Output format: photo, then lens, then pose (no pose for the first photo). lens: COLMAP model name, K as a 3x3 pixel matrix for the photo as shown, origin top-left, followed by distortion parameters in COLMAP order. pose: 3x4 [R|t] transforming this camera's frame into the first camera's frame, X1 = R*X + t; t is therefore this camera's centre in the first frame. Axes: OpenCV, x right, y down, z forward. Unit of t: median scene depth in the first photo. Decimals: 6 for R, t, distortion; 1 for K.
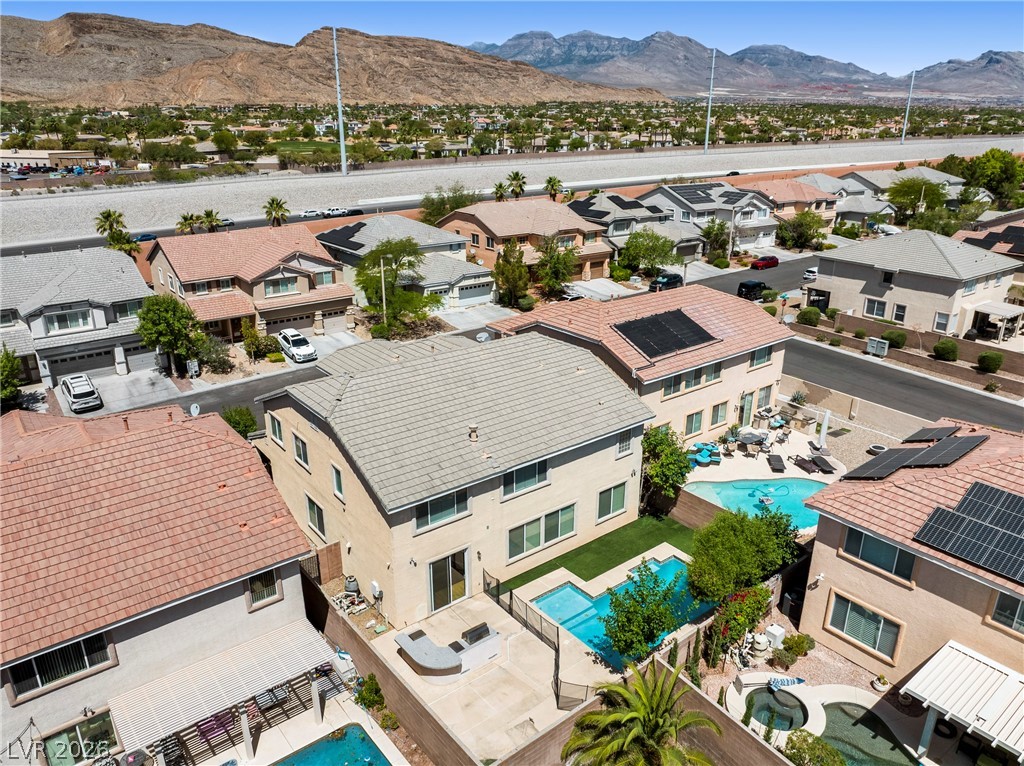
lens RADIAL K [[720.9, 0, 514.8], [0, 720.9, 382.5], [0, 0, 1]] dist [-0.057202, 0.030629]
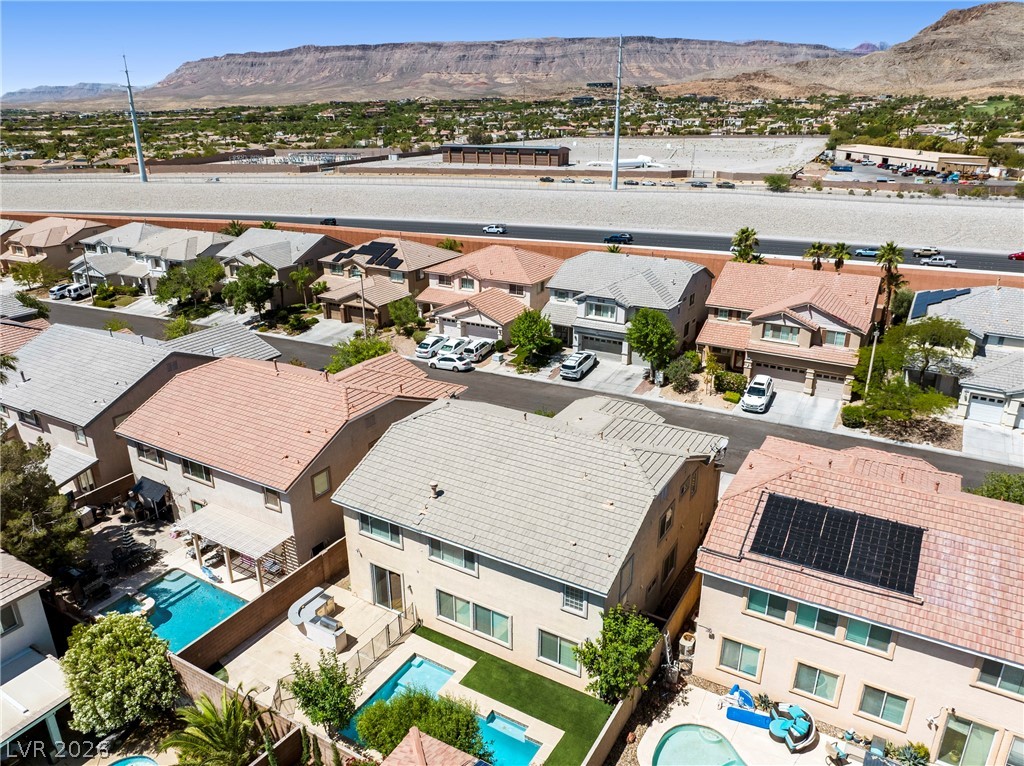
lens RADIAL K [[720.9, 0, 514.8], [0, 720.9, 382.5], [0, 0, 1]] dist [-0.057202, 0.030629]
pose [[0.359036, 0.325485, -0.874730, 0.342463], [-0.316074, 0.924244, 0.214175, -0.136485], [0.878175, 0.199582, 0.434714, 0.223756]]
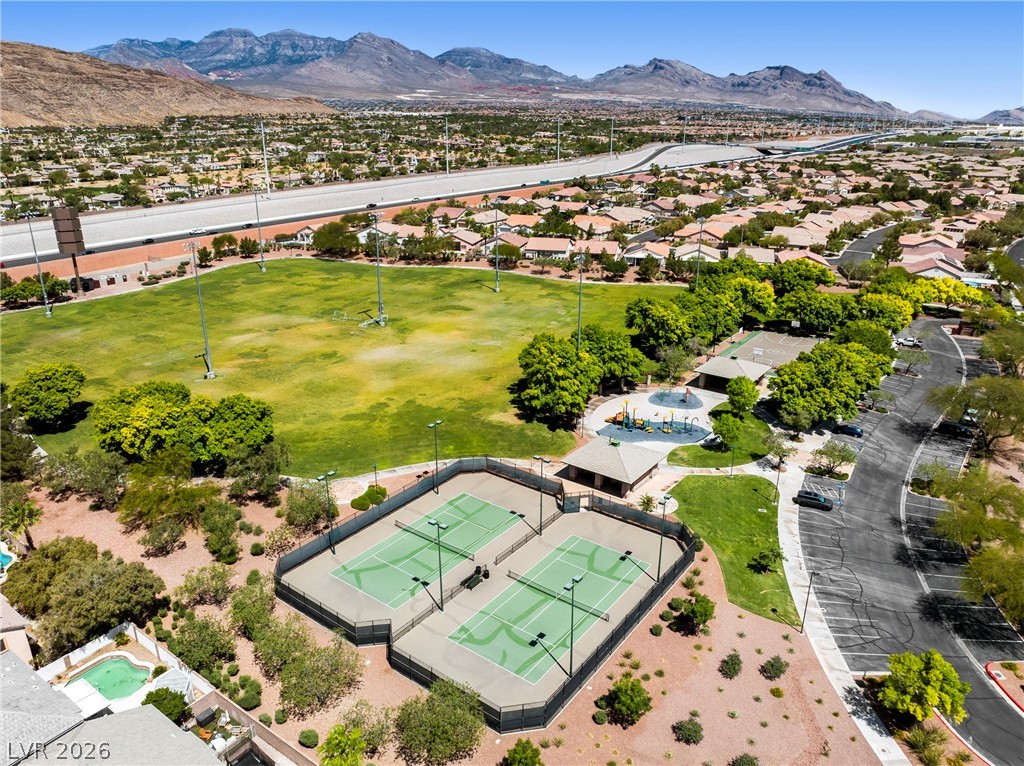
lens RADIAL K [[726.0, 0, 512.0], [0, 726.0, 383.0], [0, 0, 1]] dist [-0.072811, 0.048660]
pose [[0.939336, -0.117588, 0.322213, 2.396287], [0.117367, 0.992883, 0.020186, -0.222886], [-0.322294, 0.018856, 0.946452, -0.487325]]
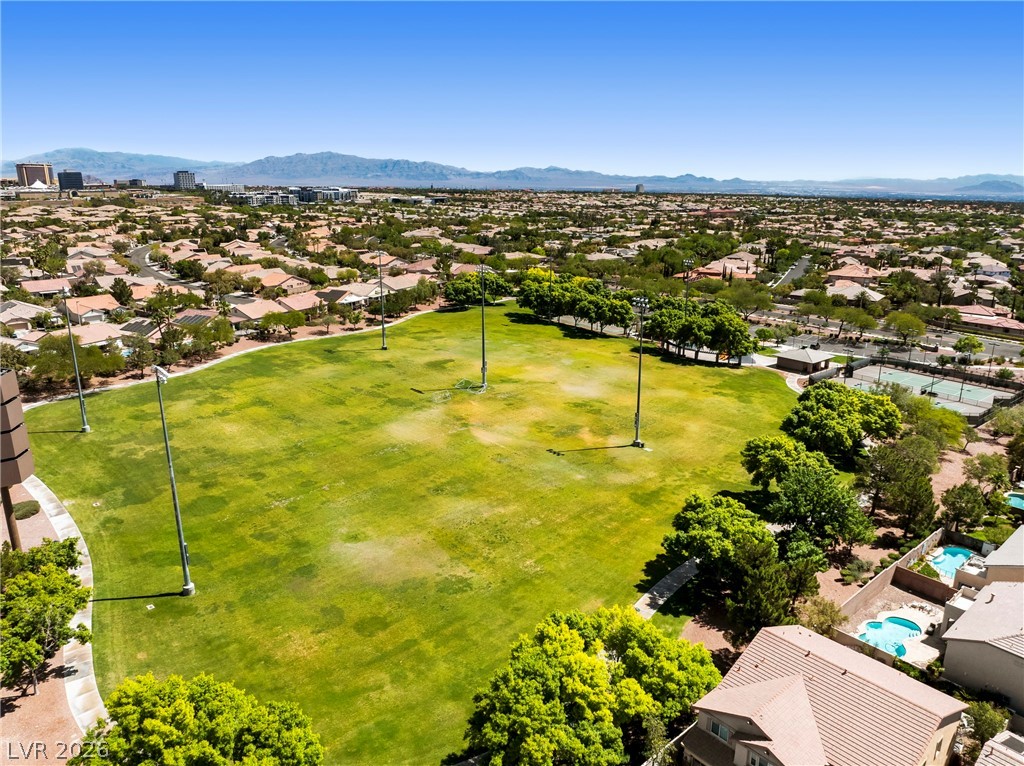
lens RADIAL K [[720.9, 0, 514.8], [0, 720.9, 382.5], [0, 0, 1]] dist [-0.057202, 0.030629]
pose [[-0.107510, -0.274035, 0.955692, 0.813994], [0.340322, 0.893048, 0.294357, -0.975480], [-0.934143, 0.356889, -0.002752, 1.641239]]
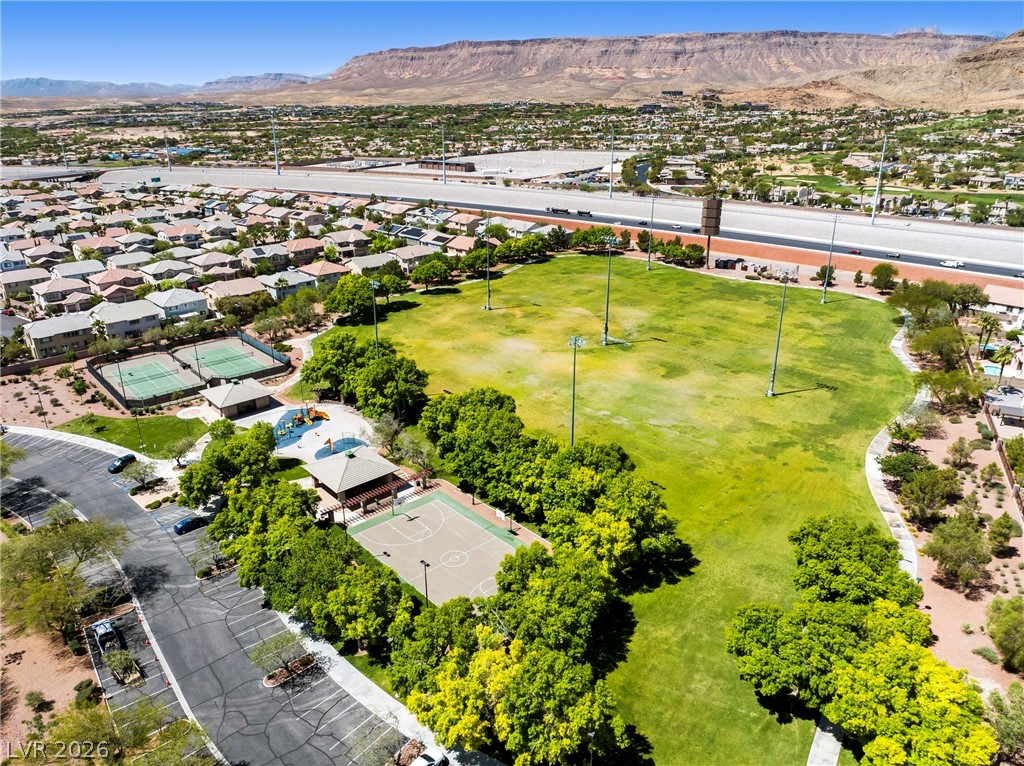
lens RADIAL K [[720.9, 0, 514.8], [0, 720.9, 382.5], [0, 0, 1]] dist [-0.057202, 0.030629]
pose [[0.160454, 0.358516, -0.919631, 4.826181], [-0.337123, 0.895579, 0.290320, -0.851482], [0.927687, 0.263446, 0.264563, 0.892344]]
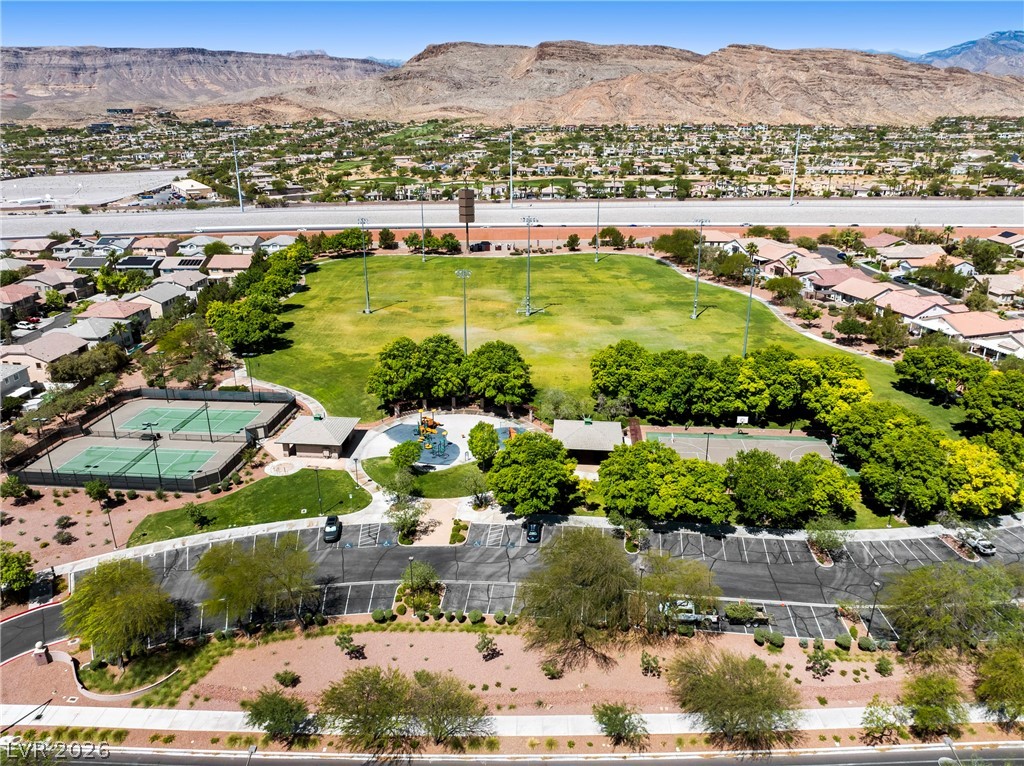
lens RADIAL K [[726.0, 0, 512.0], [0, 726.0, 383.0], [0, 0, 1]] dist [-0.072811, 0.048660]
pose [[0.781629, 0.211011, -0.586967, 4.229365], [-0.209495, 0.975185, 0.071600, -0.338757], [0.587510, 0.067002, 0.806438, -0.314236]]
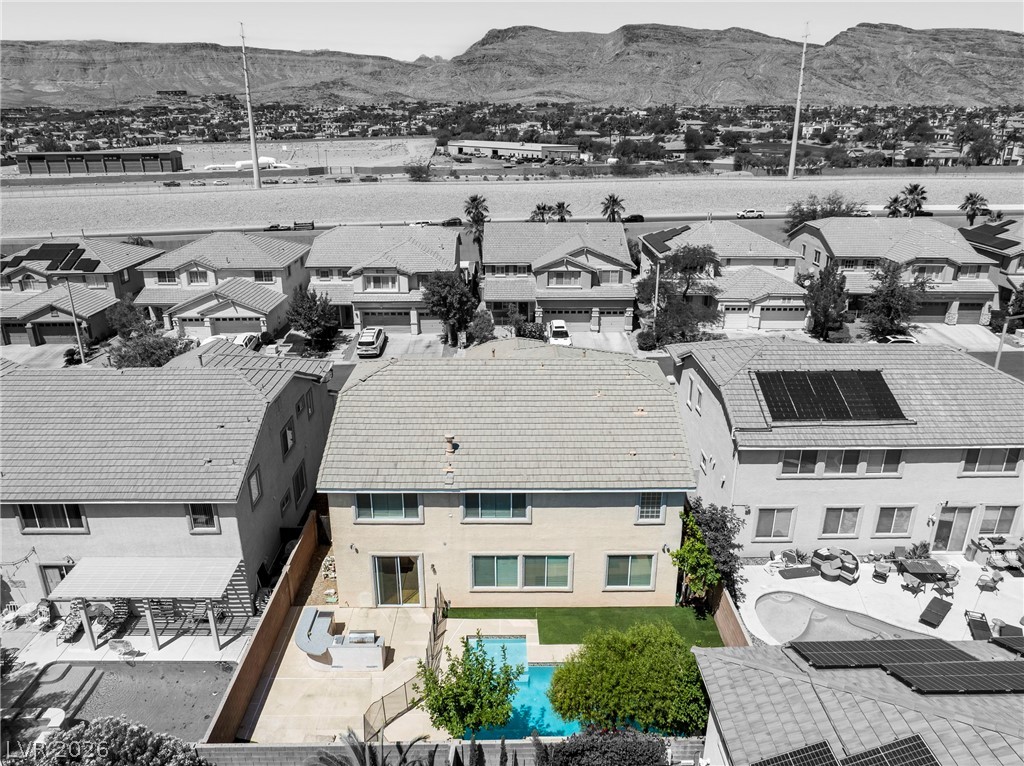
lens RADIAL K [[720.9, 0, 514.8], [0, 720.9, 382.5], [0, 0, 1]] dist [-0.057202, 0.030629]
pose [[0.788250, 0.207278, -0.579394, 0.206598], [-0.208309, 0.975853, 0.065712, -0.033709], [0.579025, 0.068895, 0.812394, 0.101218]]
